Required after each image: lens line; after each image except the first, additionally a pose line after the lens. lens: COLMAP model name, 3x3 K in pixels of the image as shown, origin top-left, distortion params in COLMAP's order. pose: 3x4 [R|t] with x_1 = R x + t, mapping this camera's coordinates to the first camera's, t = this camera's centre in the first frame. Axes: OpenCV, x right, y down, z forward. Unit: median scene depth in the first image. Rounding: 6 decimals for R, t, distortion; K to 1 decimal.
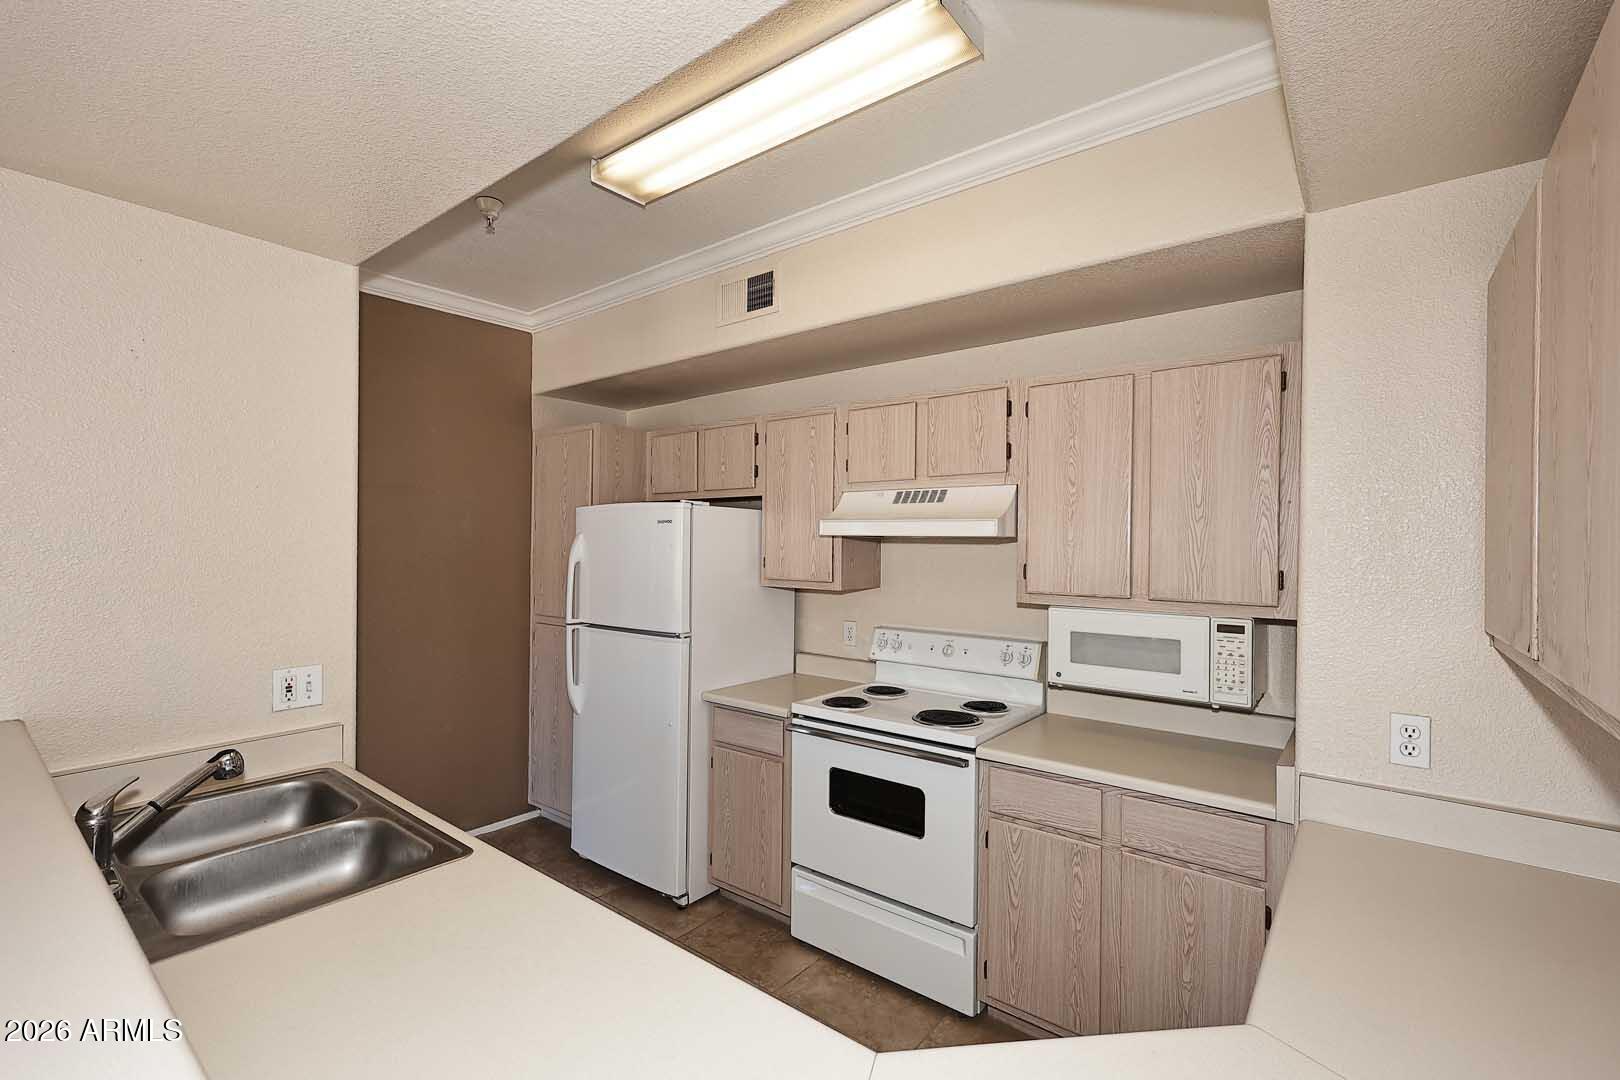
lens RADIAL K [[721.7, 0, 810.0], [0, 721.7, 540.0], [0, 0, 1]] dist [0.000750, 0.000038]
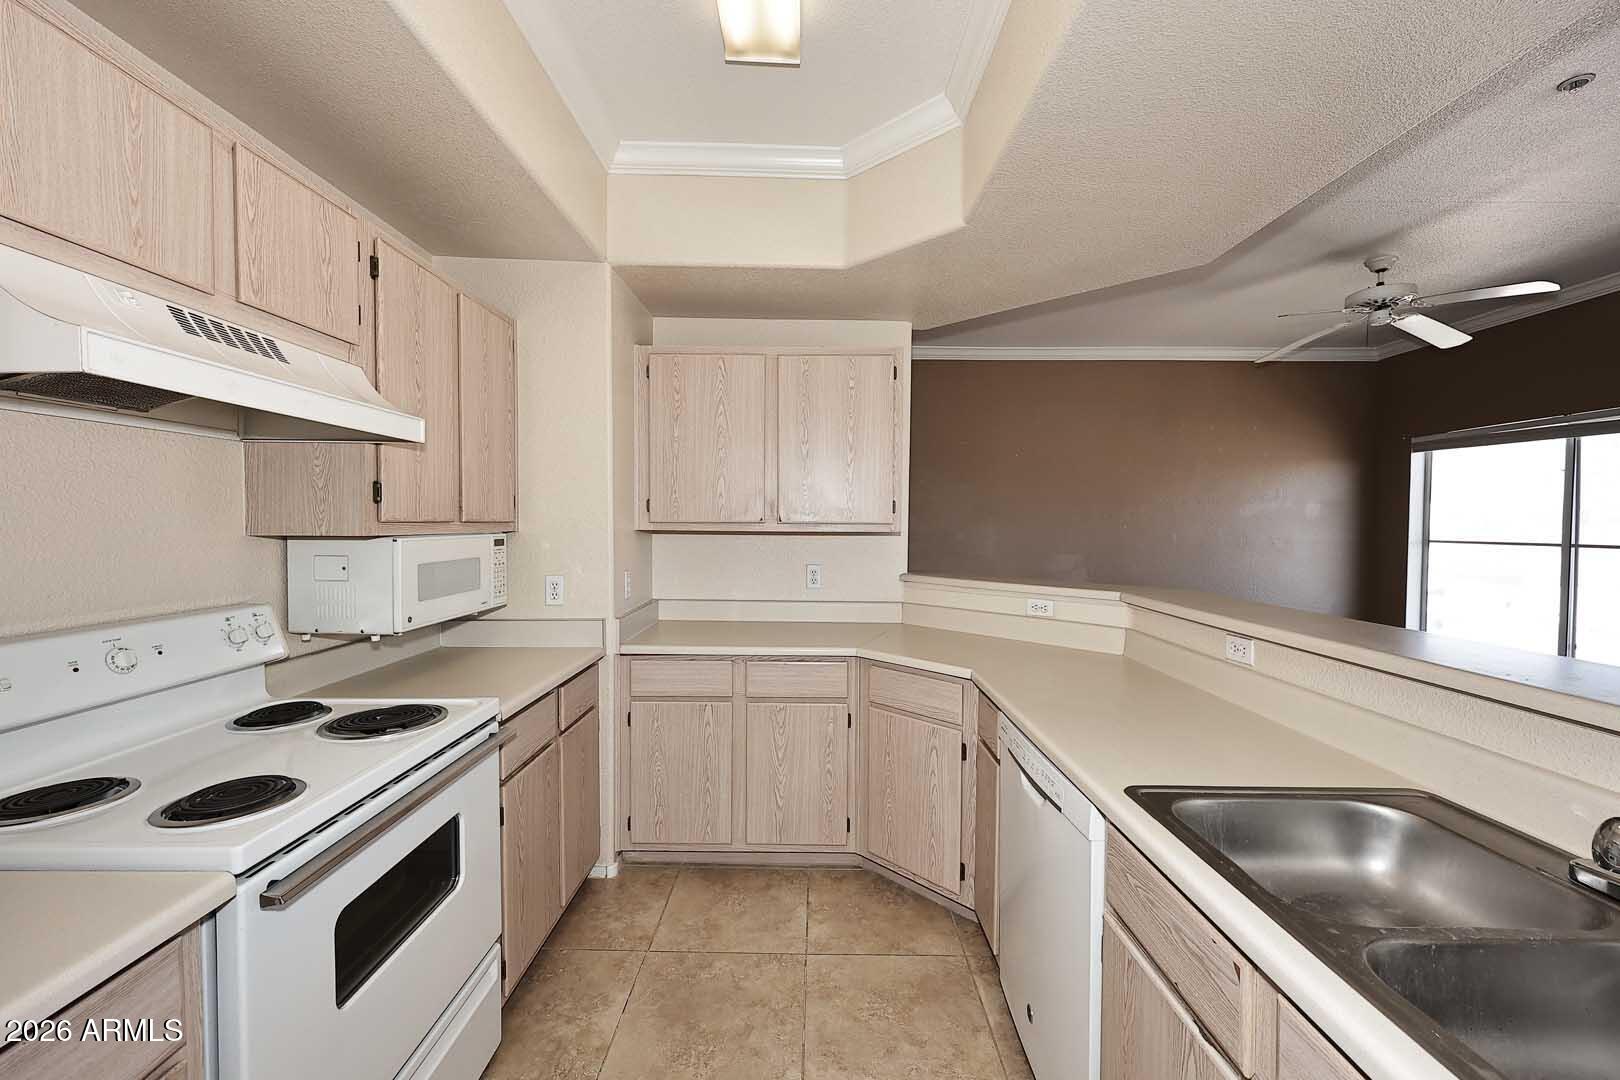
lens RADIAL K [[646.3, 0, 810.0], [0, 646.3, 540.0], [0, 0, 1]] dist [0.001561, 0.000282]
pose [[-0.625511, -0.050137, 0.778603, -0.509759], [-0.030295, 0.998741, 0.039974, 0.054620], [-0.779627, 0.001416, -0.626242, 1.133311]]
